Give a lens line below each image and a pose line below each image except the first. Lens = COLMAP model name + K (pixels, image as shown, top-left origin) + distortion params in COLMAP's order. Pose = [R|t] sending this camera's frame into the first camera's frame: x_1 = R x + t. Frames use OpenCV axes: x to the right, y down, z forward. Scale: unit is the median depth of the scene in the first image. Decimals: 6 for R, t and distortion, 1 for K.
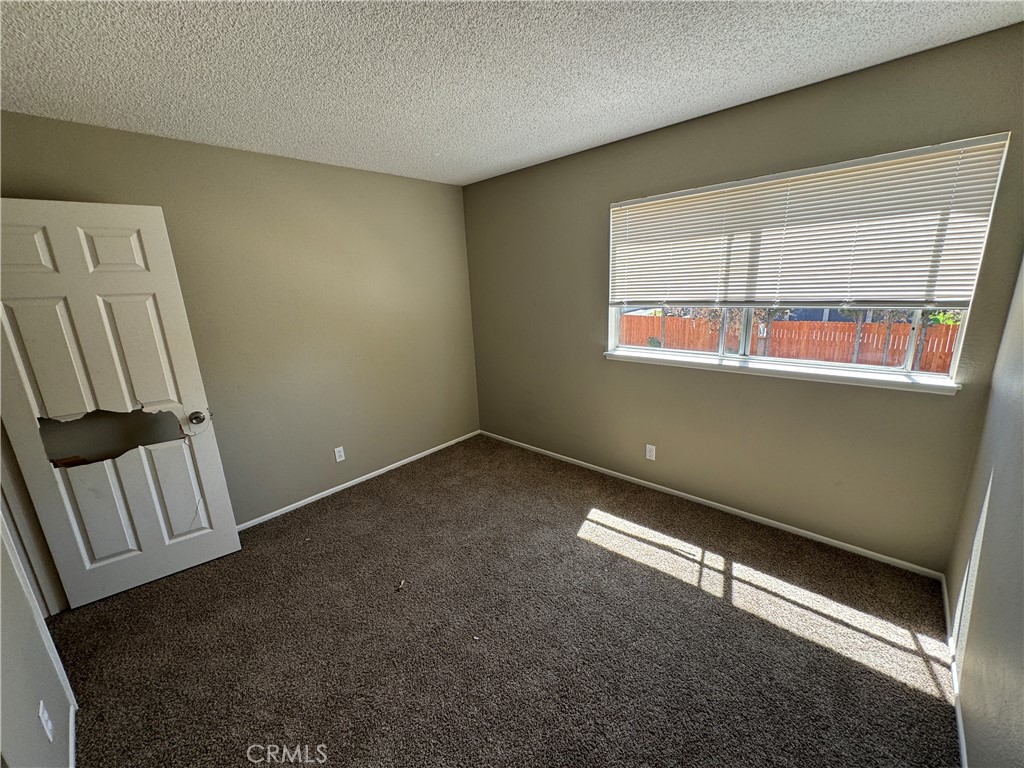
lens RADIAL K [[407.6, 0, 517.2], [0, 407.6, 385.6], [0, 0, 1]] dist [-0.003157, 0.000497]
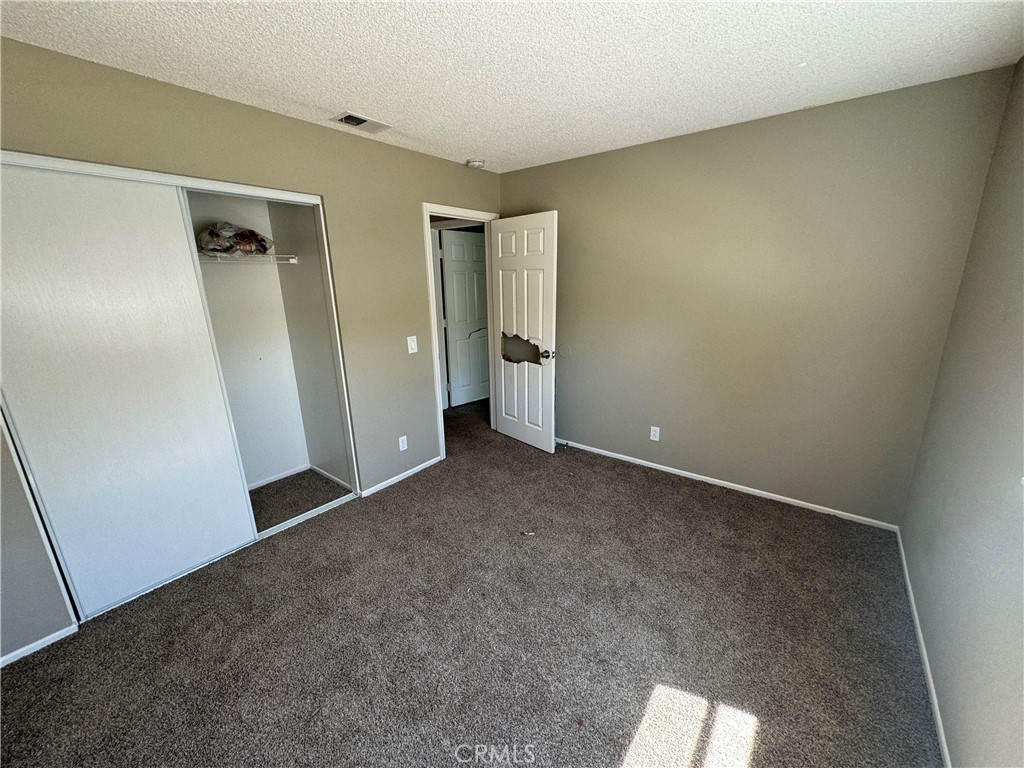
lens RADIAL K [[407.6, 0, 510.5], [0, 407.6, 385.1], [0, 0, 1]] dist [-0.003157, 0.000497]
pose [[0.086775, 0.305626, -0.948189, 0.618431], [-0.238040, 0.930571, 0.278163, -0.190397], [0.967371, 0.201570, 0.153501, 0.635079]]
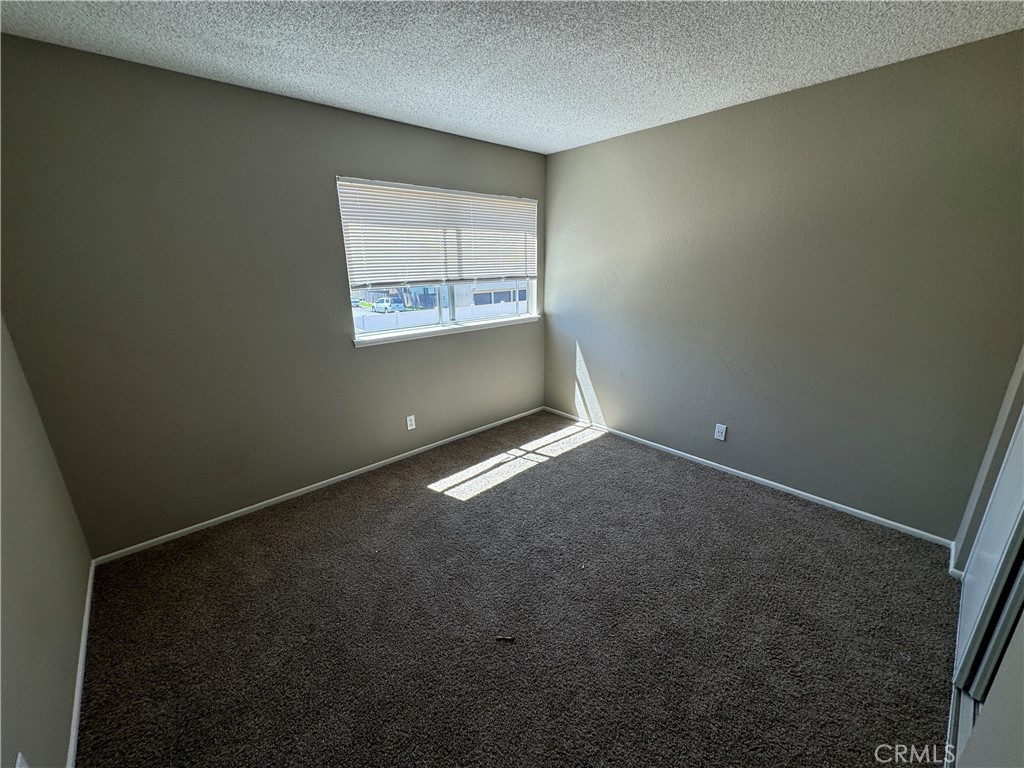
lens RADIAL K [[407.6, 0, 510.6], [0, 407.6, 385.6], [0, 0, 1]] dist [-0.003157, 0.000497]
pose [[0.092786, -0.245654, 0.964907, -0.845535], [0.258878, 0.941711, 0.214855, -0.118514], [-0.961443, 0.229858, 0.150972, 0.700006]]
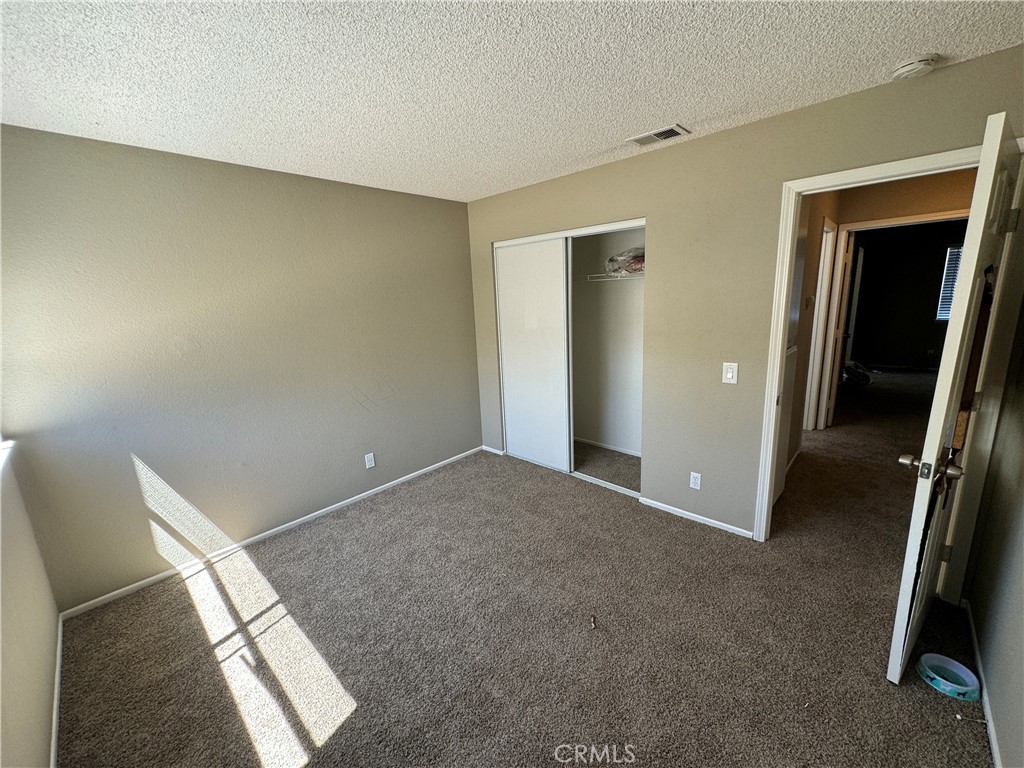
lens RADIAL K [[407.6, 0, 513.5], [0, 407.6, 385.2], [0, 0, 1]] dist [-0.003157, 0.000497]
pose [[-0.995645, 0.089024, 0.027669, -0.168882], [0.091931, 0.888326, 0.449918, -0.362021], [0.015474, 0.450502, -0.892641, 1.439077]]
